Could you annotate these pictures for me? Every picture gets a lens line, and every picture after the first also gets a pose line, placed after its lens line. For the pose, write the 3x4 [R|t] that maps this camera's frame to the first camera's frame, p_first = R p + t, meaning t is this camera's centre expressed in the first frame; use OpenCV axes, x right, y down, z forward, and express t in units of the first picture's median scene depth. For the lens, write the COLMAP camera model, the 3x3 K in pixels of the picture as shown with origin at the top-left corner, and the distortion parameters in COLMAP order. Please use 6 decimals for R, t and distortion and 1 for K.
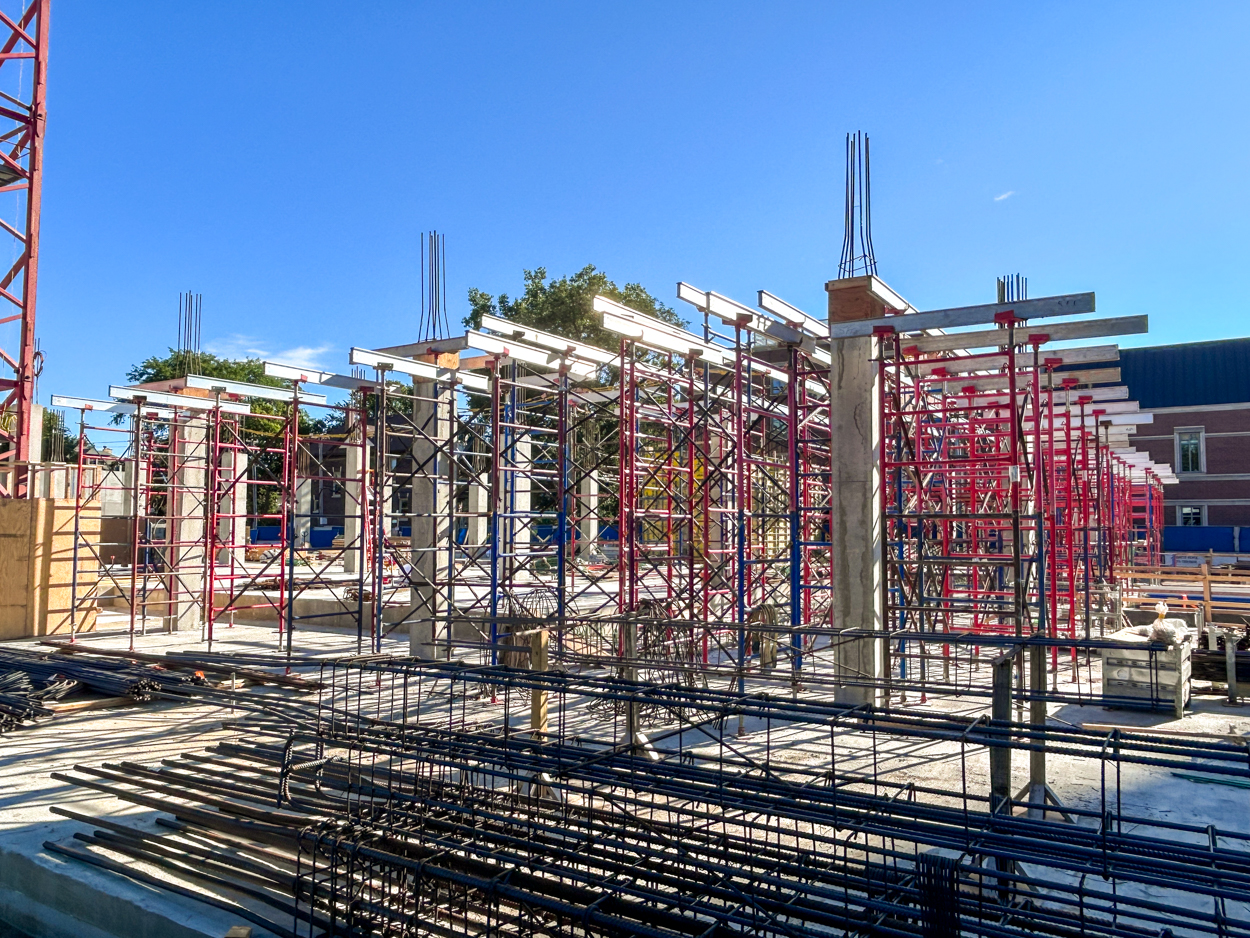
lens RADIAL K [[903.8, 0, 625.0], [0, 903.8, 469.0], [0, 0, 1]] dist [0.000680, 0.008891]
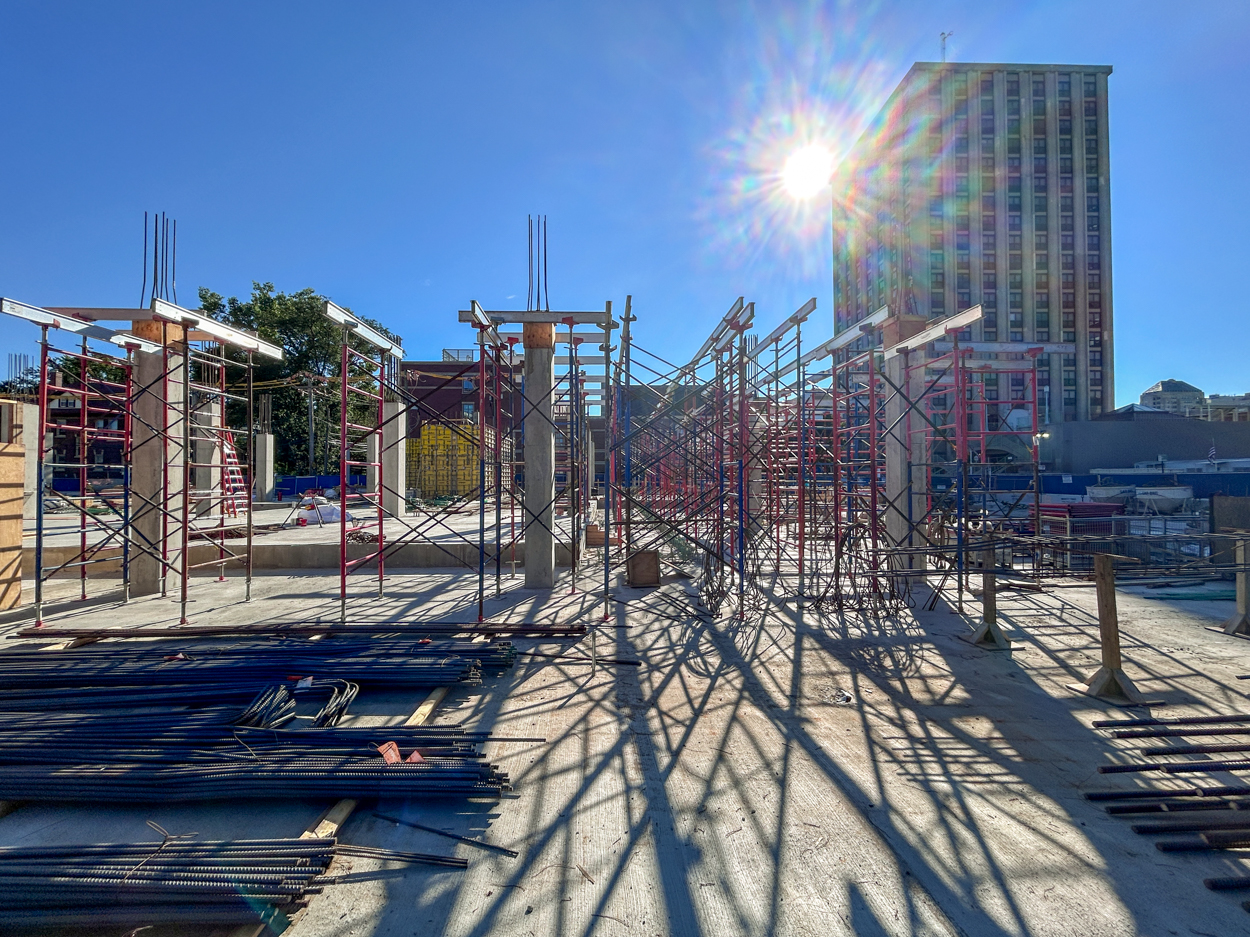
lens RADIAL K [[507.2, 0, 625.0], [0, 507.2, 468.5], [0, 0, 1]] dist [-0.001127, -0.000035]
pose [[0.815080, 0.003433, 0.579338, -0.407872], [-0.031334, 0.998780, 0.038166, 0.022016], [-0.578500, -0.049261, 0.814193, 0.326819]]
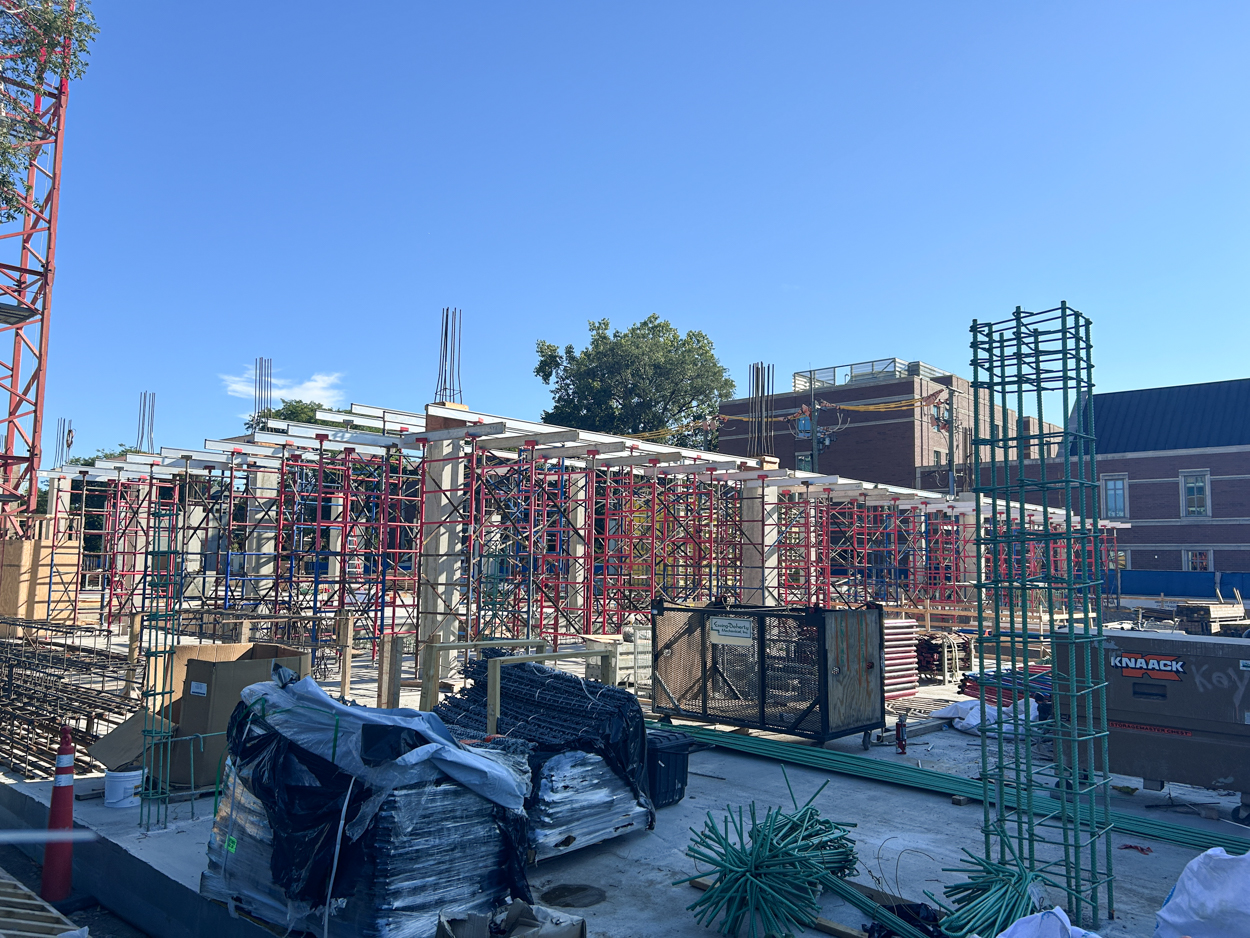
lens RADIAL K [[931.0, 0, 625.0], [0, 931.0, 469.0], [0, 0, 1]] dist [0.048140, -0.007854]
pose [[0.987431, -0.006751, -0.157907, 0.431435], [0.000555, 0.999229, -0.039252, -0.017530], [0.158050, 0.038671, 0.986674, -0.282060]]
